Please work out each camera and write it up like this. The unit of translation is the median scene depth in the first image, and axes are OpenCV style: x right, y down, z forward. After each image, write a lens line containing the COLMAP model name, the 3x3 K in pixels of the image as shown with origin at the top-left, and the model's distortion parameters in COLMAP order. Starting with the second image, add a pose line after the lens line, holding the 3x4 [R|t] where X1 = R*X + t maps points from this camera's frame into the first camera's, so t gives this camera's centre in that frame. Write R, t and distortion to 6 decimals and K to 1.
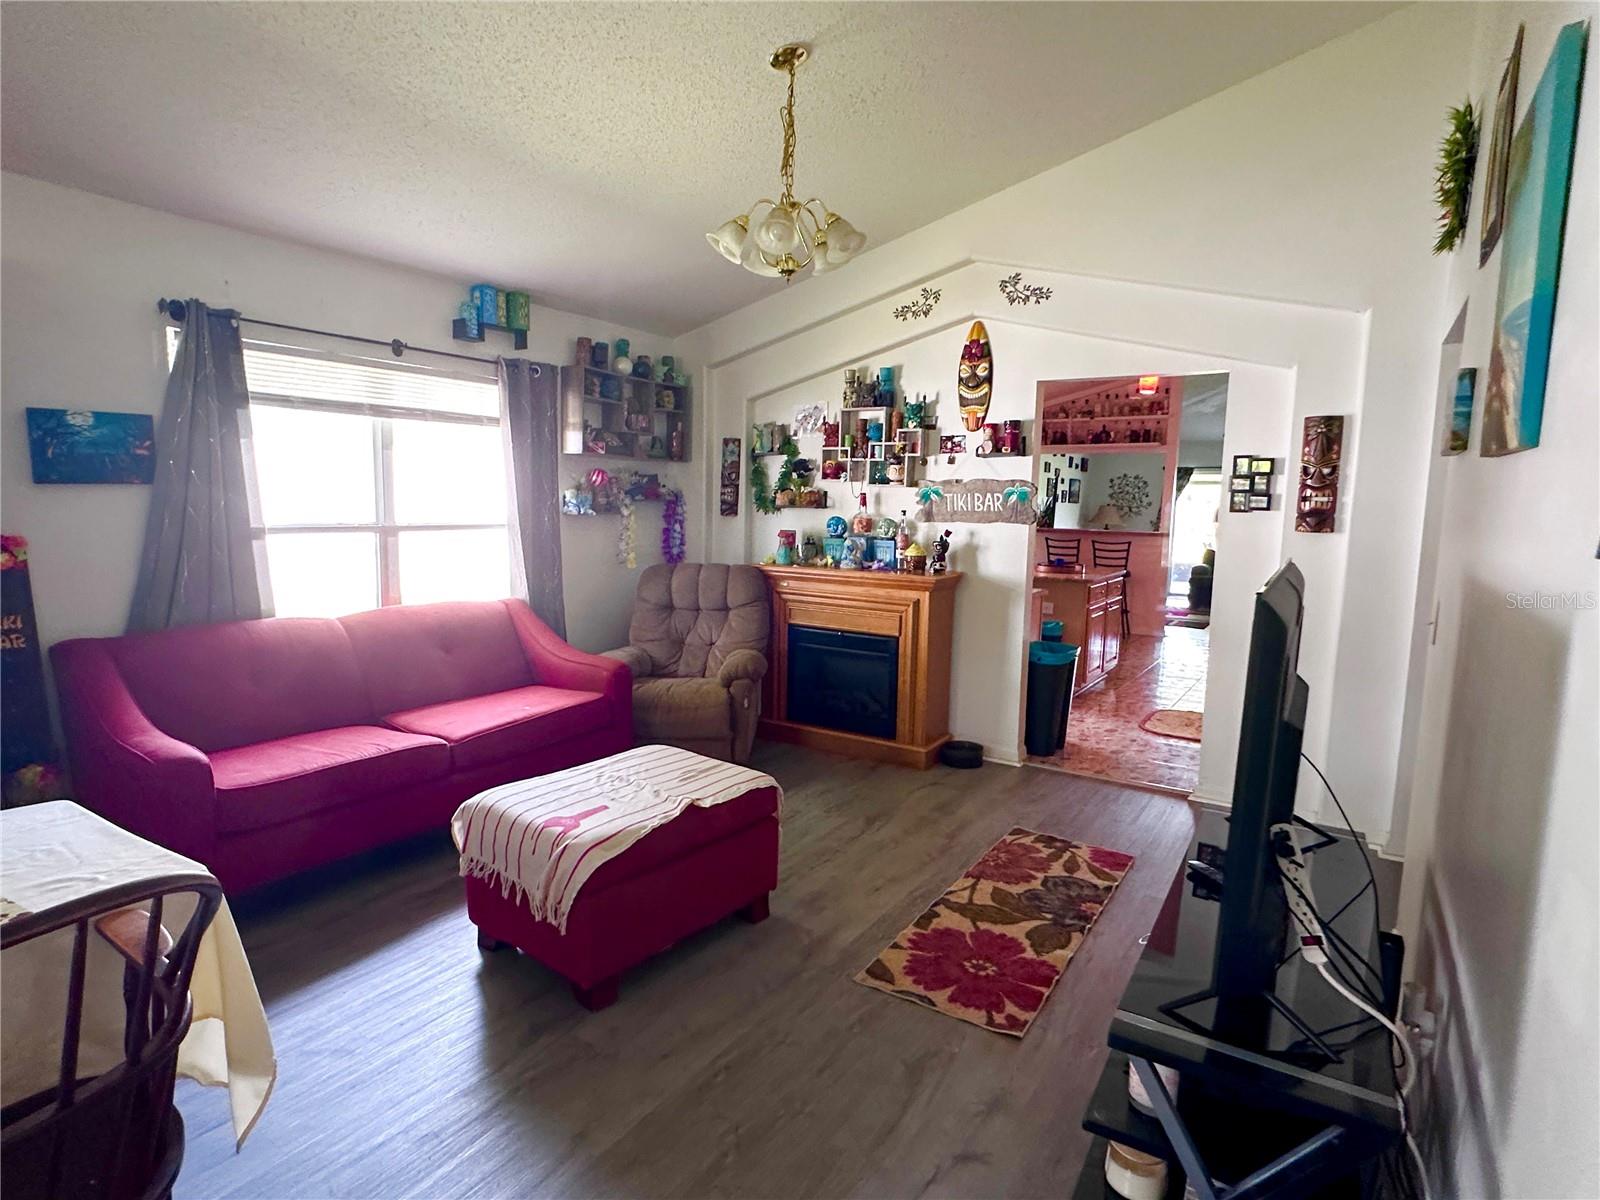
lens RADIAL K [[844.7, 0, 795.5], [0, 844.7, 608.3], [0, 0, 1]] dist [0.003963, 0.000191]
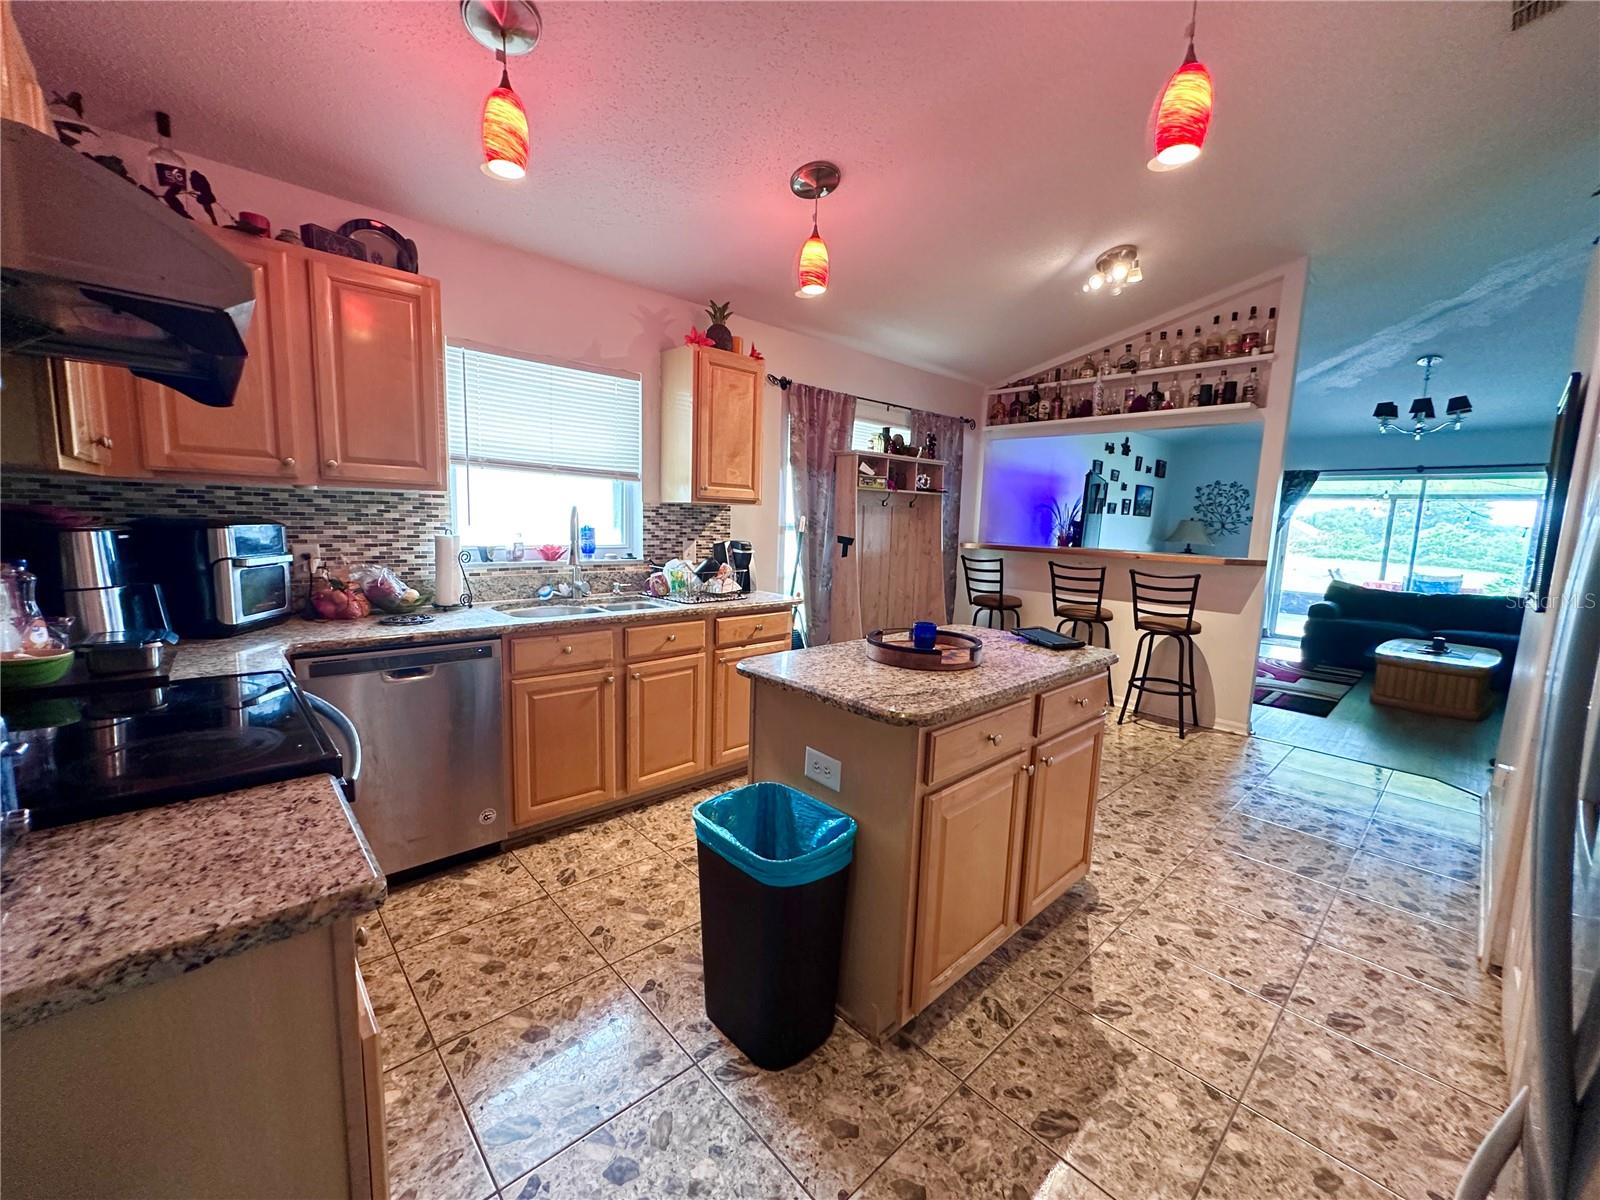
lens RADIAL K [[635.2, 0, 805.0], [0, 635.2, 596.2], [0, 0, 1]] dist [-0.001081, 0.000111]
pose [[0.972235, 0.047112, -0.229215, 0.226174], [-0.047551, 0.998862, 0.003612, -0.050156], [0.229124, 0.007388, 0.973369, 0.483492]]
